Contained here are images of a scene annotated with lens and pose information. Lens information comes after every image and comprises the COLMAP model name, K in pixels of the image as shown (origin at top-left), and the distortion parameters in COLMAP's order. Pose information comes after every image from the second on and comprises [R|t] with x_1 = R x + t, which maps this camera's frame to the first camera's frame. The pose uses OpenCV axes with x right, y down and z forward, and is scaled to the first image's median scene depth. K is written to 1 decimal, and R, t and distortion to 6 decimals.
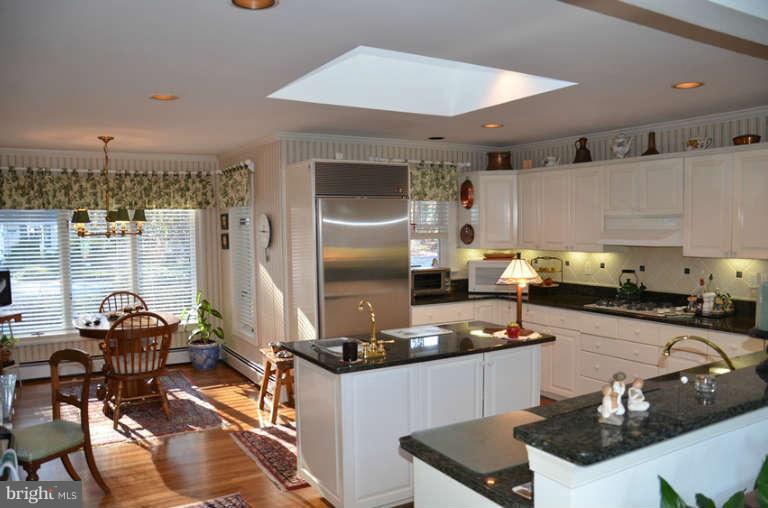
lens RADIAL K [[632.0, 0, 384.0], [0, 632.0, 254.0], [0, 0, 1]] dist [-0.010178, 0.003377]
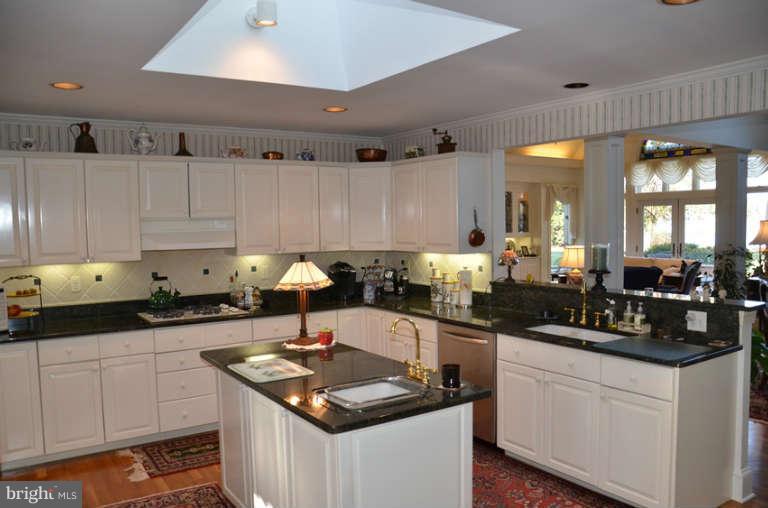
lens RADIAL K [[632.0, 0, 384.0], [0, 632.0, 254.0], [0, 0, 1]] dist [-0.010178, 0.003377]
pose [[-0.022296, -0.049065, 0.998547, -0.713073], [0.064003, 0.996676, 0.050403, -0.045032], [-0.997701, 0.065034, -0.019082, 0.904690]]
